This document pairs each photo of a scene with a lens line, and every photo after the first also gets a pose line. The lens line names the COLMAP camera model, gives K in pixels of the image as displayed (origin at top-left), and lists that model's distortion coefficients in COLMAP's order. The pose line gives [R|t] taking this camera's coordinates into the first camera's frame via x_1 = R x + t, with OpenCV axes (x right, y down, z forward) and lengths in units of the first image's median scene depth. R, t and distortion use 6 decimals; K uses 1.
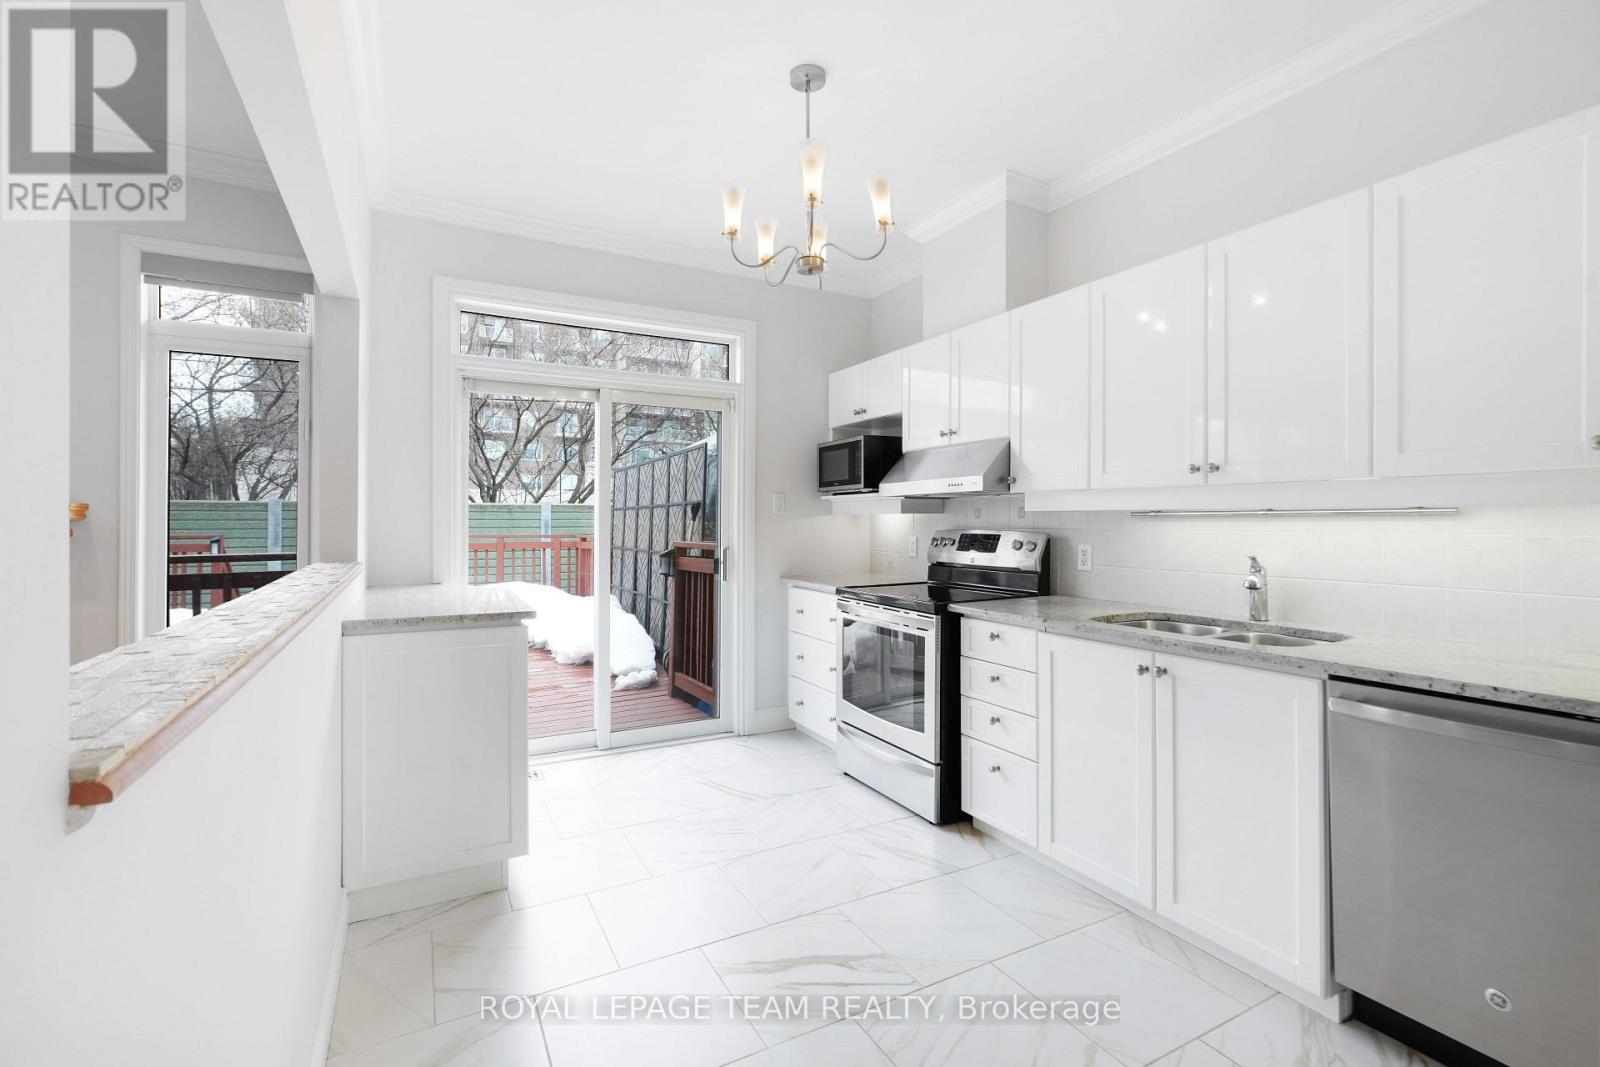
lens RADIAL K [[720.1, 0, 812.4], [0, 720.1, 520.4], [0, 0, 1]] dist [-0.021198, 0.008714]
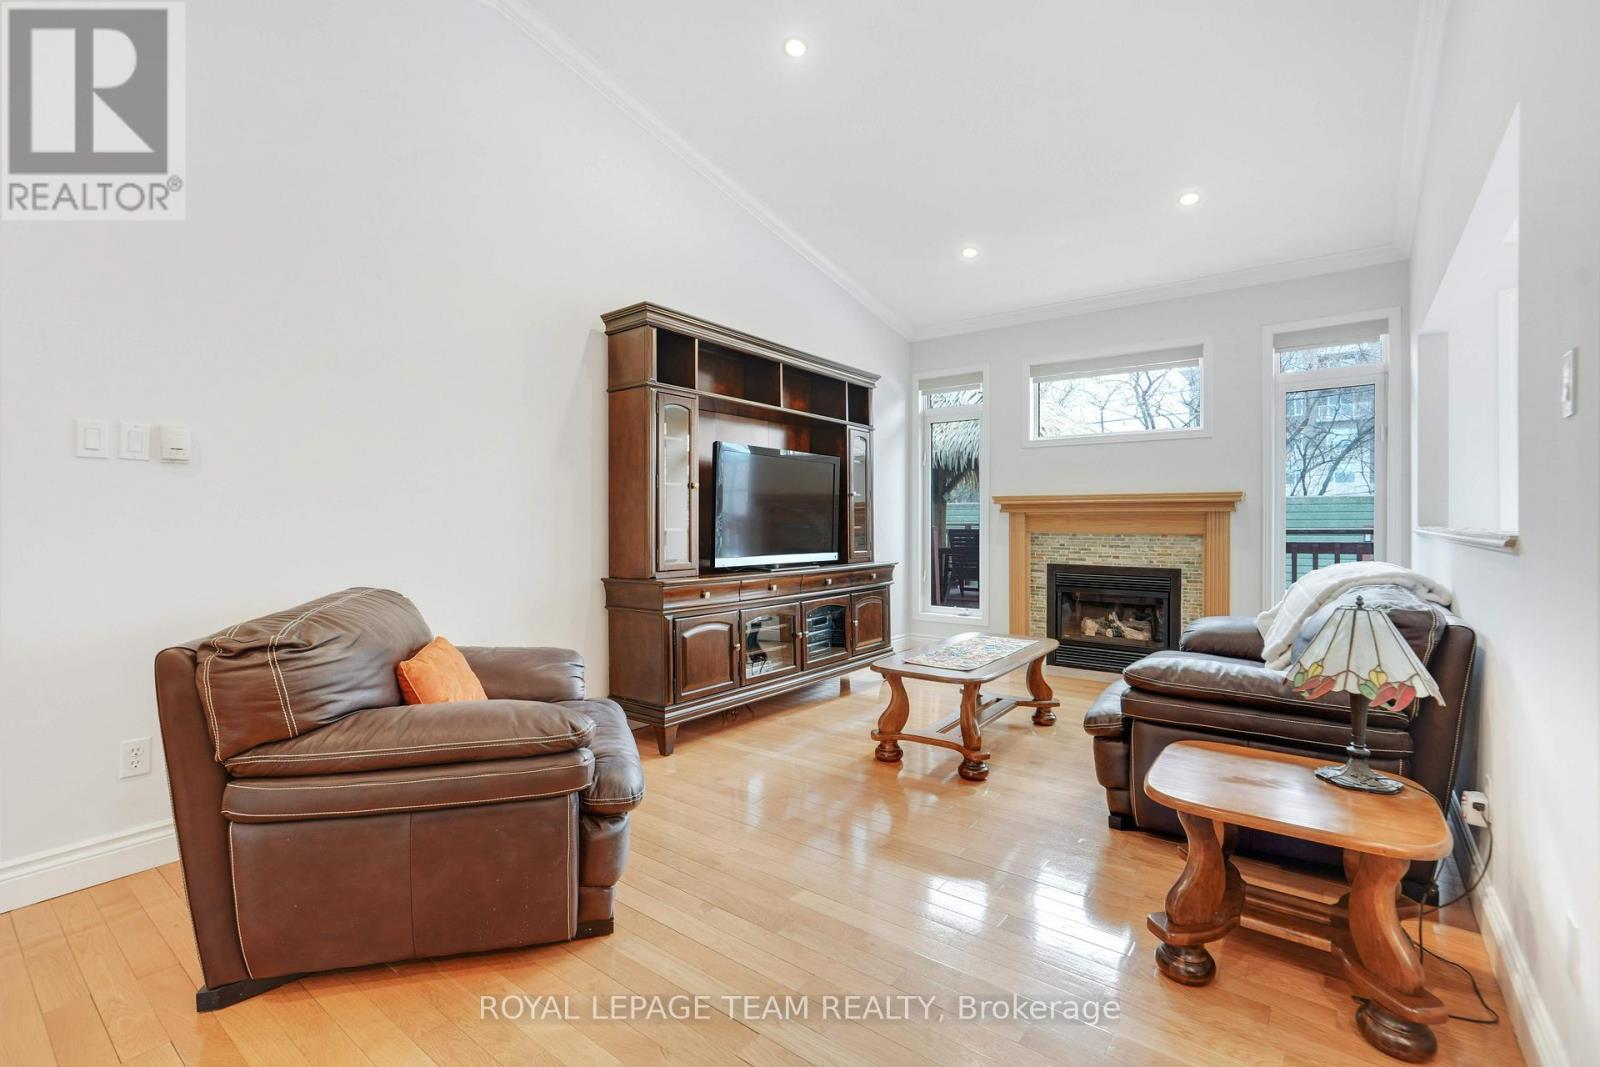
lens RADIAL K [[720.1, 0, 812.4], [0, 720.1, 520.4], [0, 0, 1]] dist [-0.021198, 0.008714]
pose [[0.414350, -0.011081, -0.910050, 0.056579], [0.006241, 0.999937, -0.009334, 0.032679], [0.910096, -0.001812, 0.414393, -0.458559]]
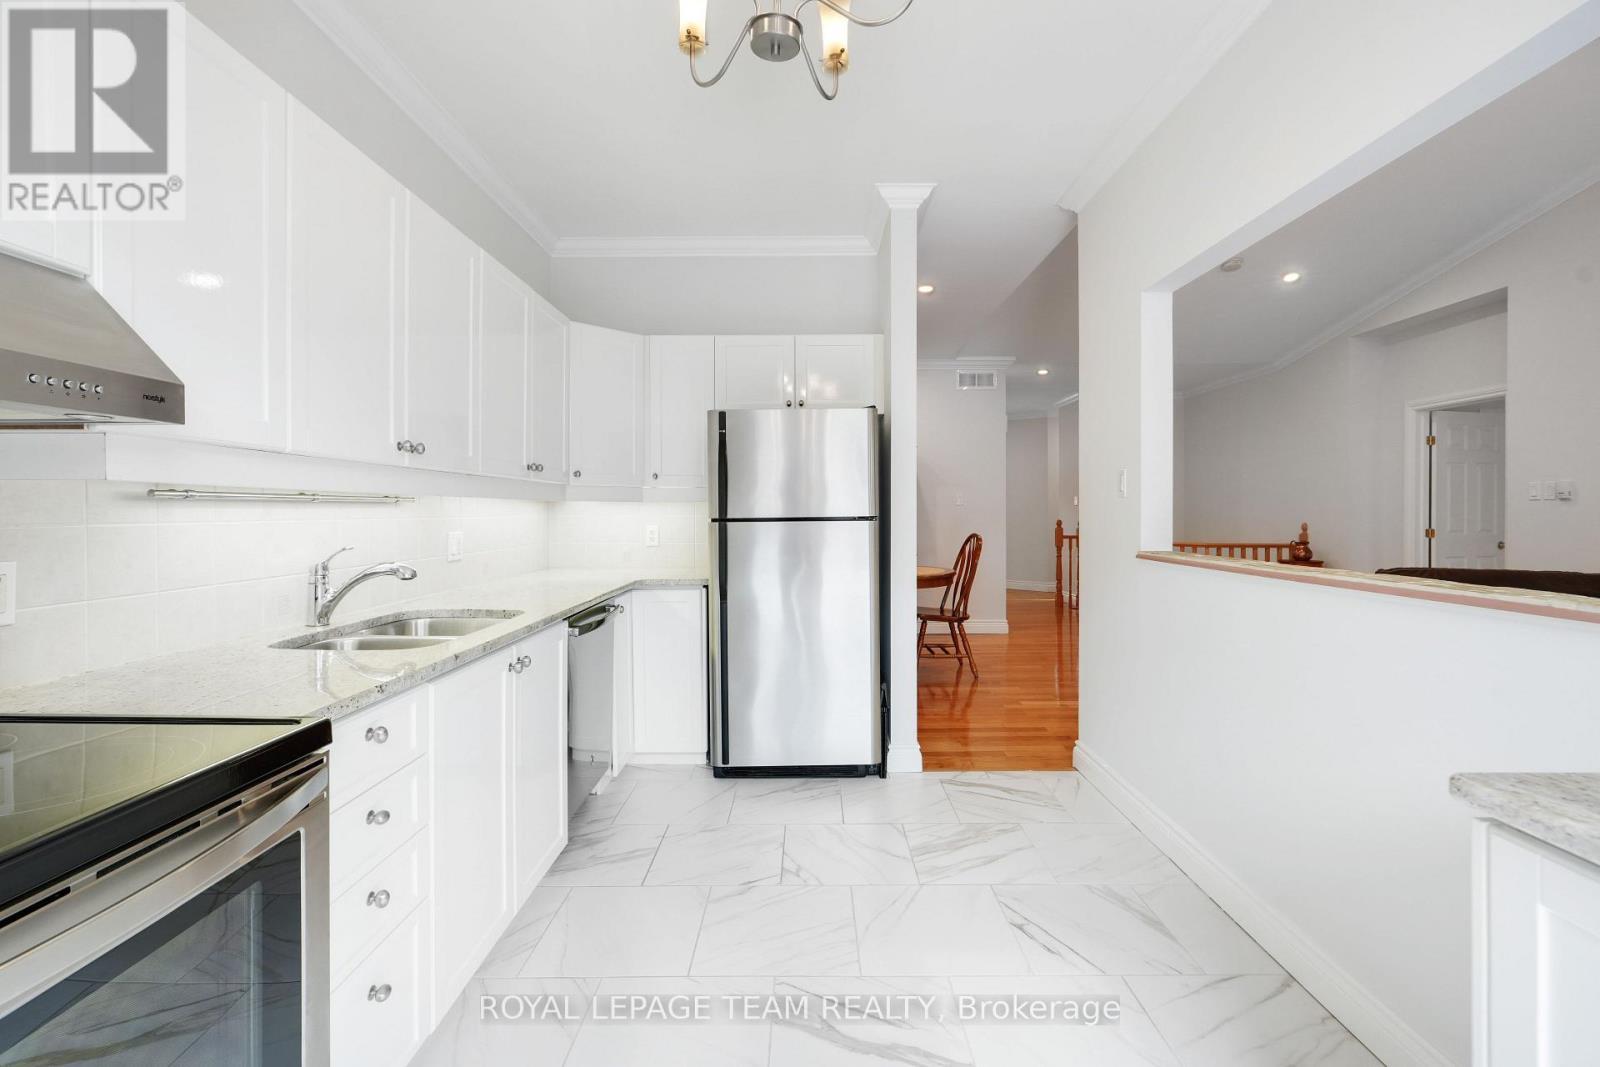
lens RADIAL K [[720.1, 0, 812.4], [0, 720.1, 520.4], [0, 0, 1]] dist [-0.021198, 0.008714]
pose [[-0.879752, -0.011462, 0.475295, -0.190070], [-0.006097, 0.999899, 0.012828, 0.001717], [-0.475395, 0.008387, -0.879733, 0.958413]]
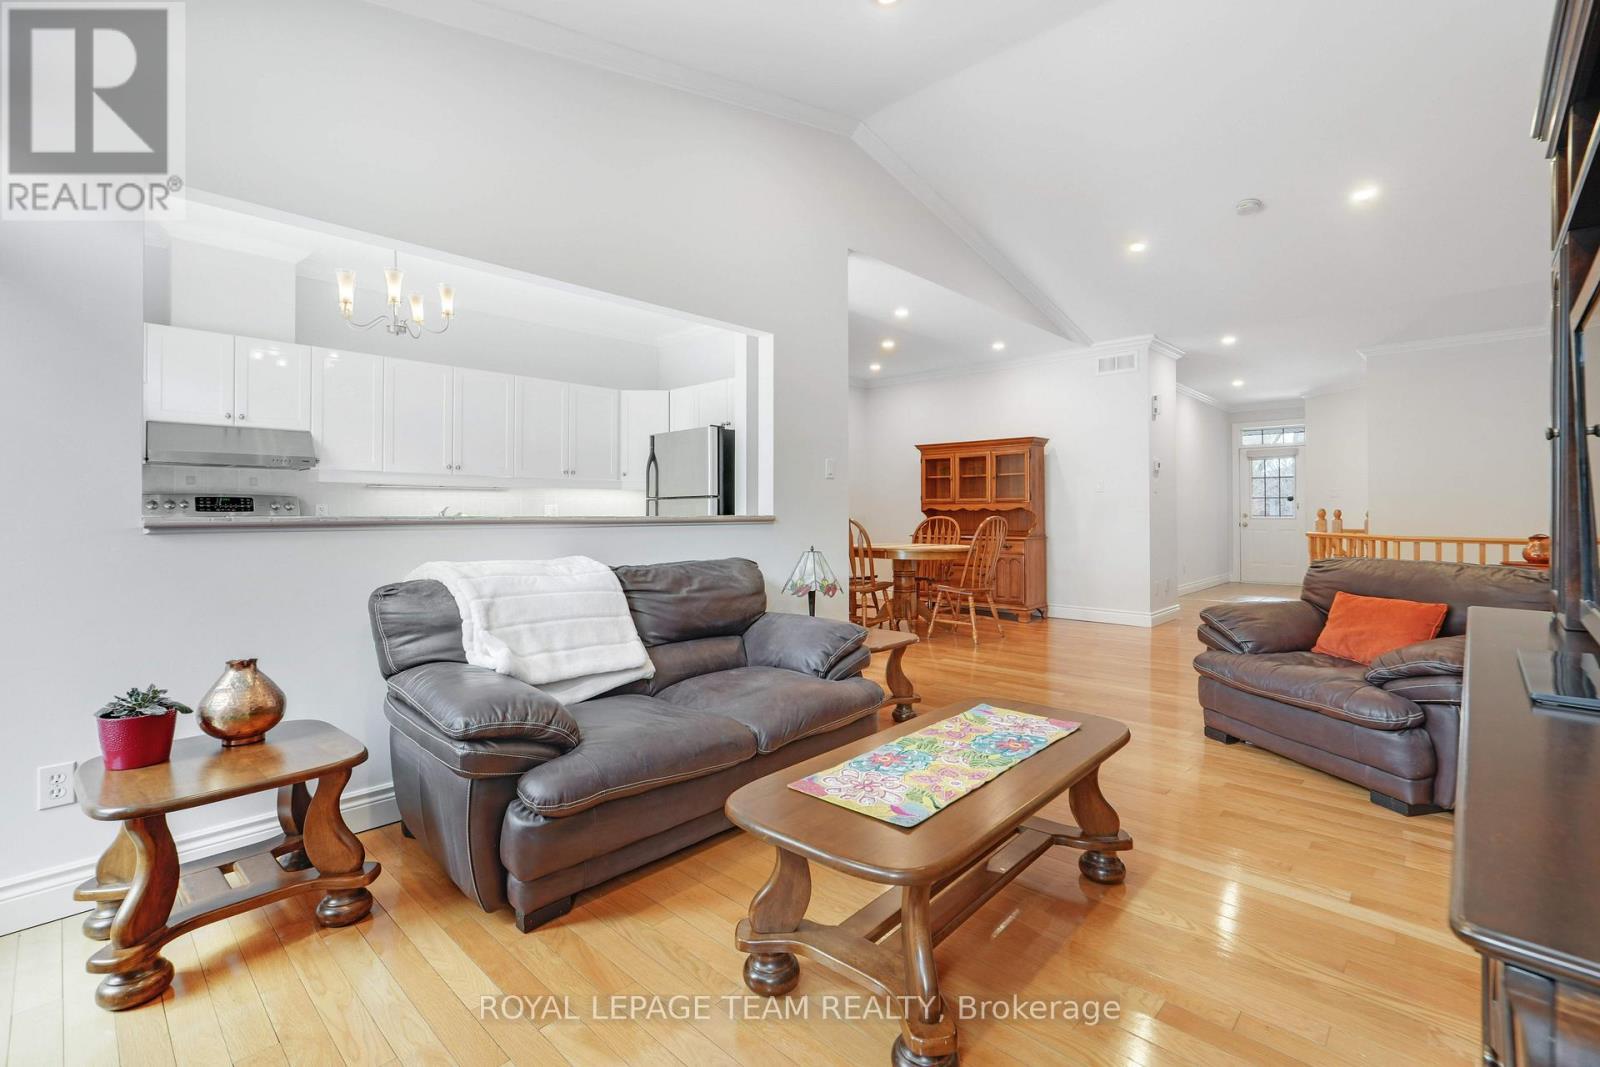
lens RADIAL K [[720.1, 0, 812.4], [0, 720.1, 520.4], [0, 0, 1]] dist [-0.021198, 0.008714]
pose [[-0.306907, -0.022262, 0.951479, -1.213505], [-0.006365, 0.999752, 0.021338, 0.024353], [-0.951718, 0.000493, -0.306973, 0.389293]]
